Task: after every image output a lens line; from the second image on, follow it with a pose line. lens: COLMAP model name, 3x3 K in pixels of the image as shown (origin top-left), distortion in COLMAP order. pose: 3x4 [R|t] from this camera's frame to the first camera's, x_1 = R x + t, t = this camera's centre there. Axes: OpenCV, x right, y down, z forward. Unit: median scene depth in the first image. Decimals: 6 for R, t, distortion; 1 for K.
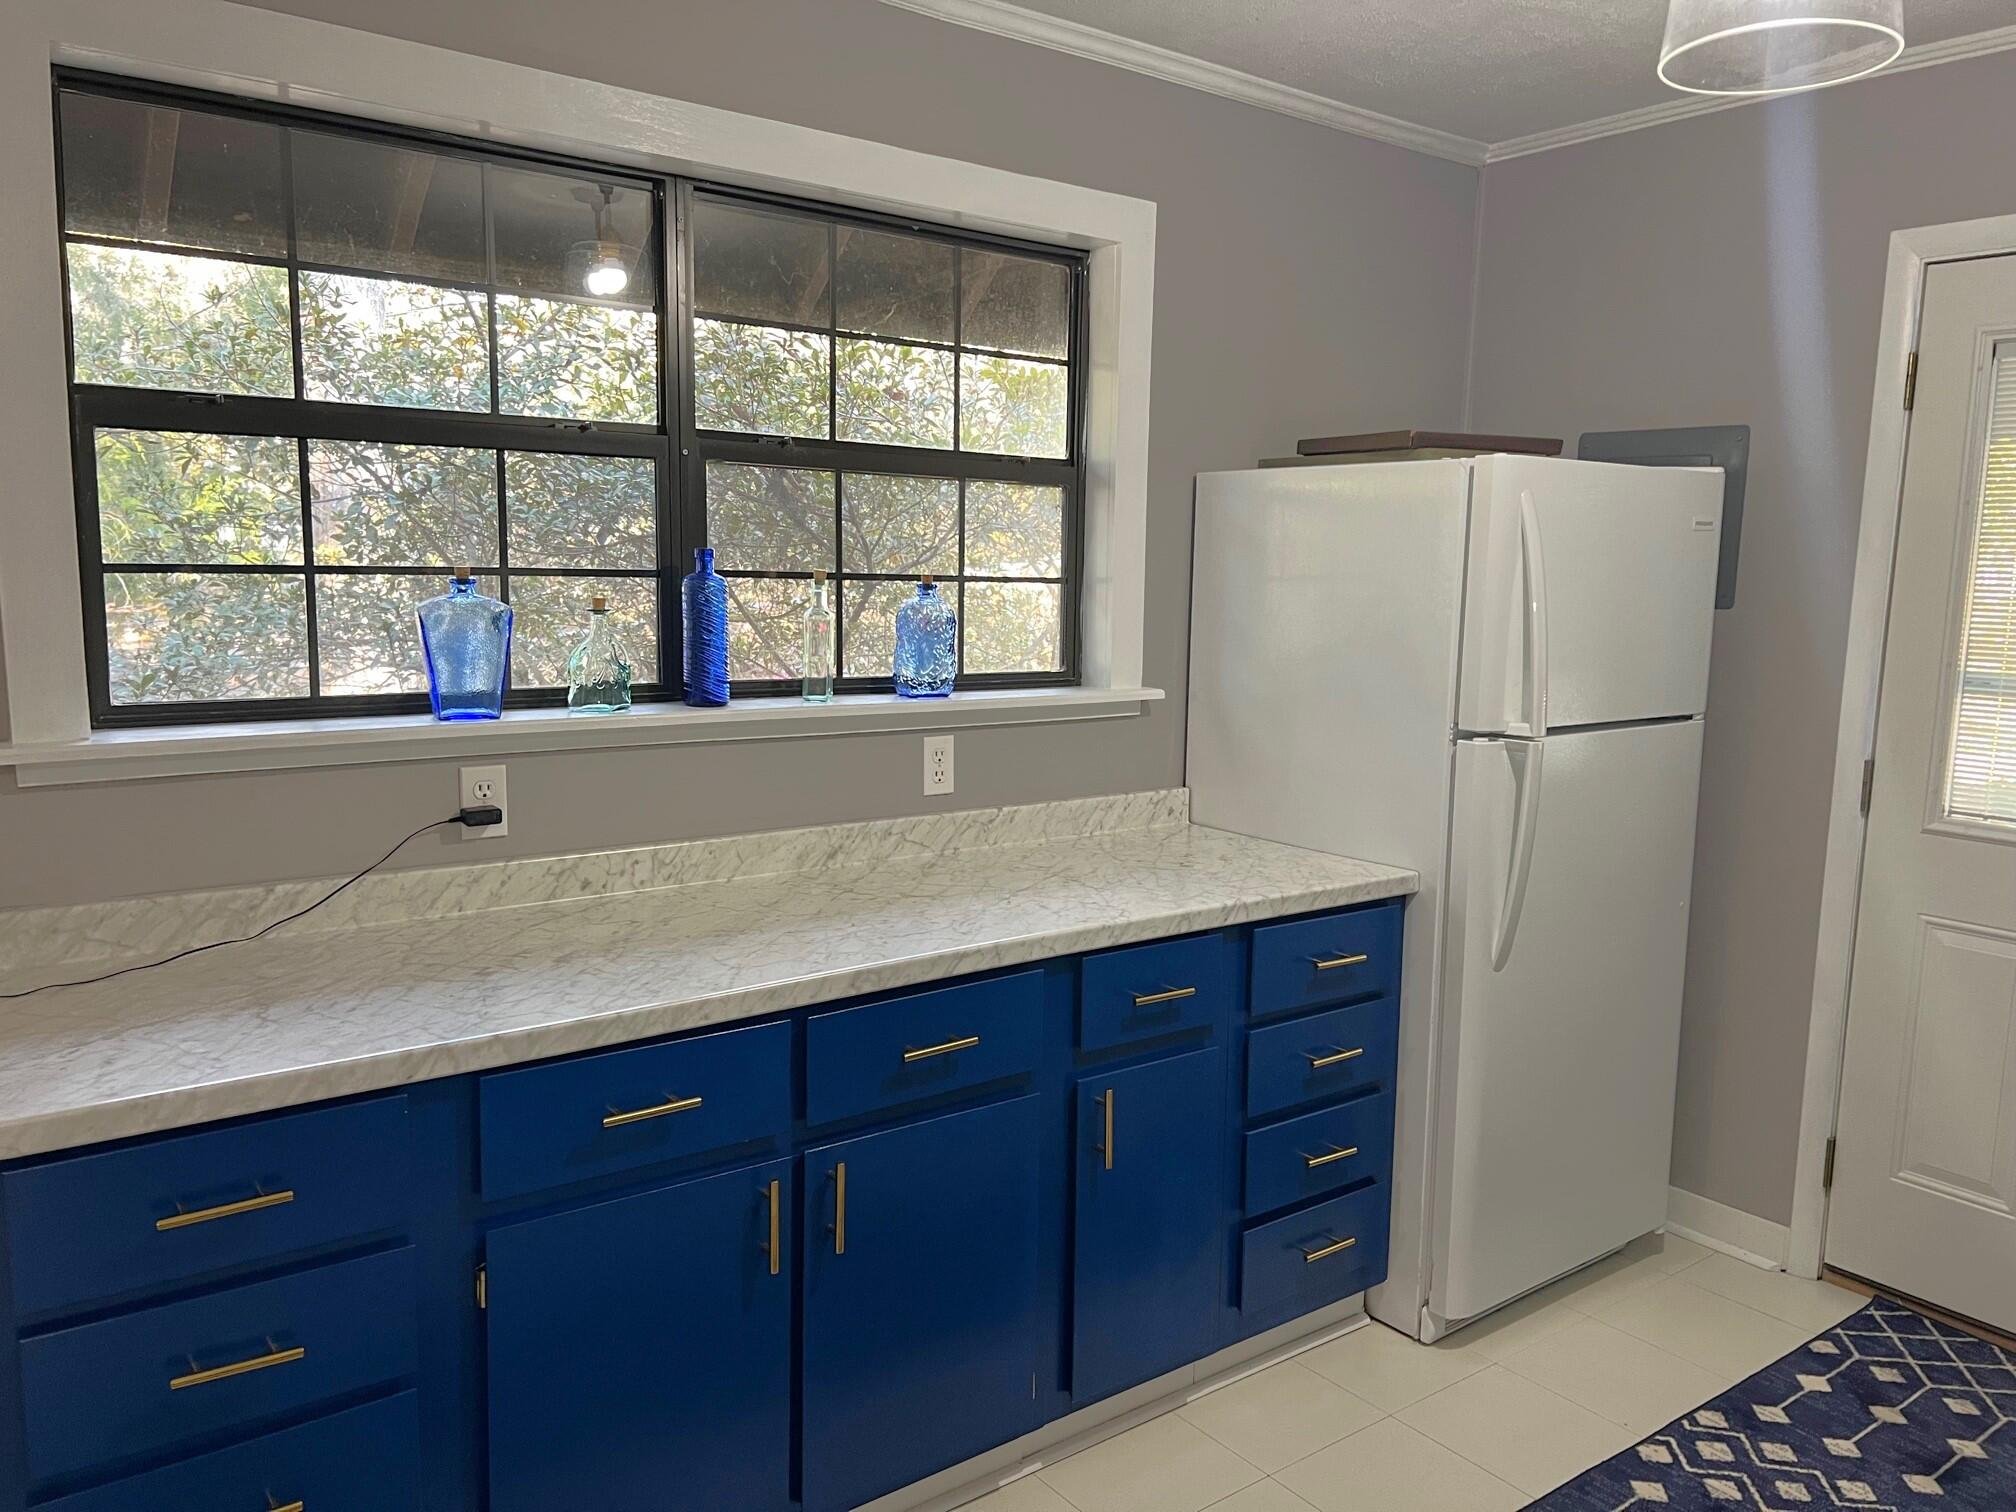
lens RADIAL K [[1508.8, 0, 1008.0], [0, 1508.8, 756.0], [0, 0, 1]] dist [0.073918, -0.073292]
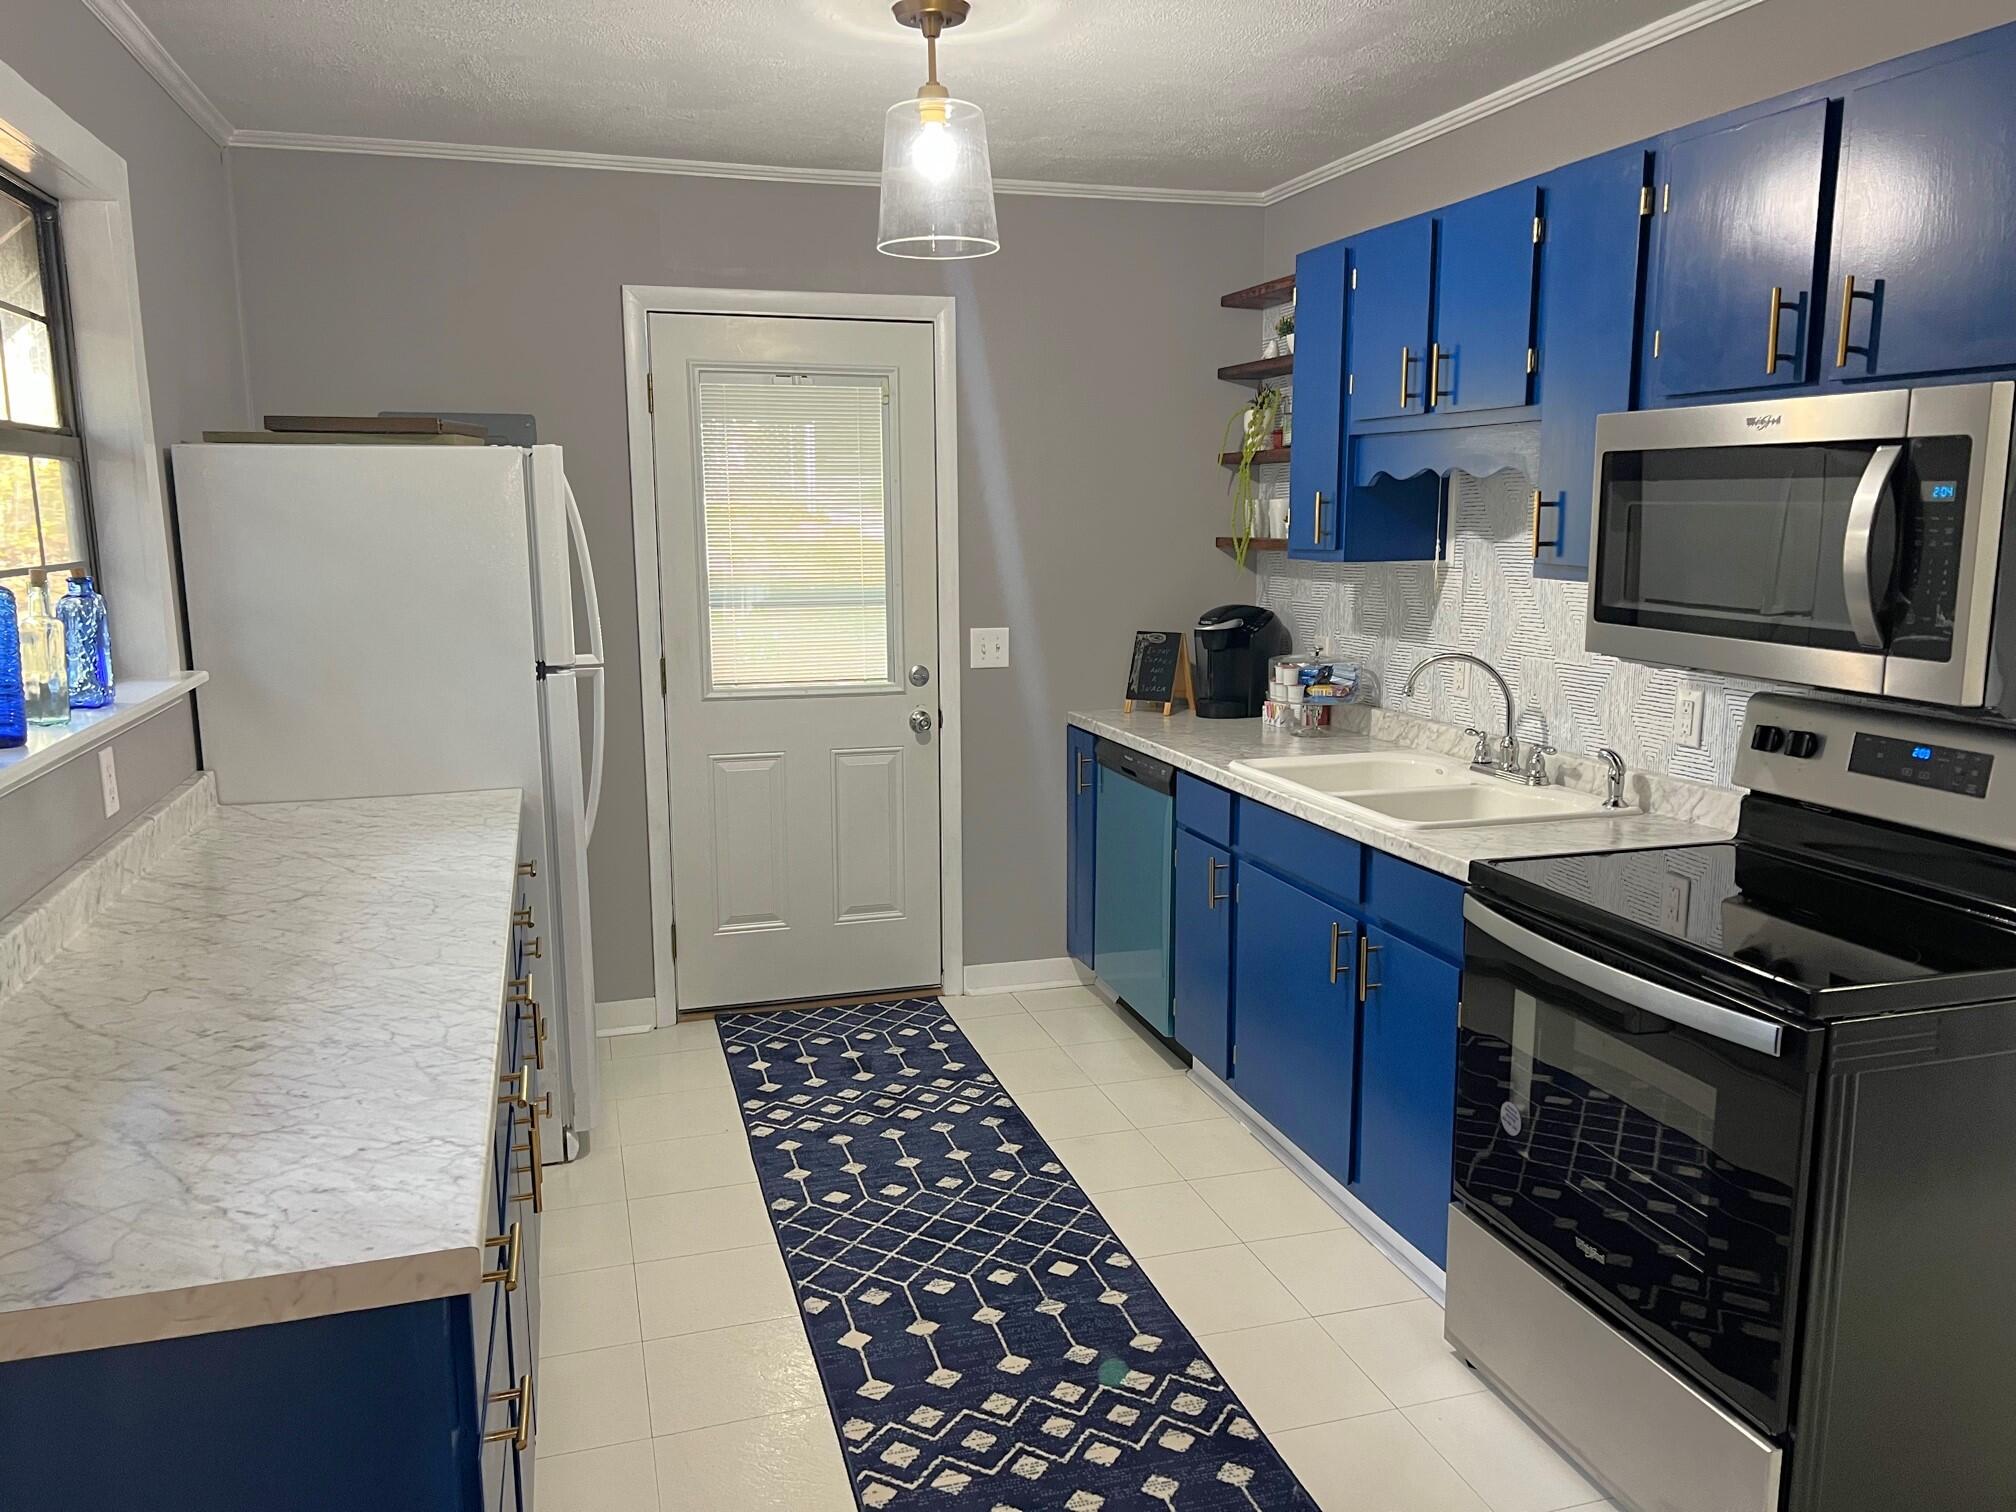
lens RADIAL K [[1508.8, 0, 1008.0], [0, 1508.8, 756.0], [0, 0, 1]] dist [0.073918, -0.073292]
pose [[0.361255, -0.177586, 0.915401, -0.741075], [0.140724, 0.980837, 0.134745, -0.061288], [-0.921787, 0.080141, 0.379322, 0.193995]]
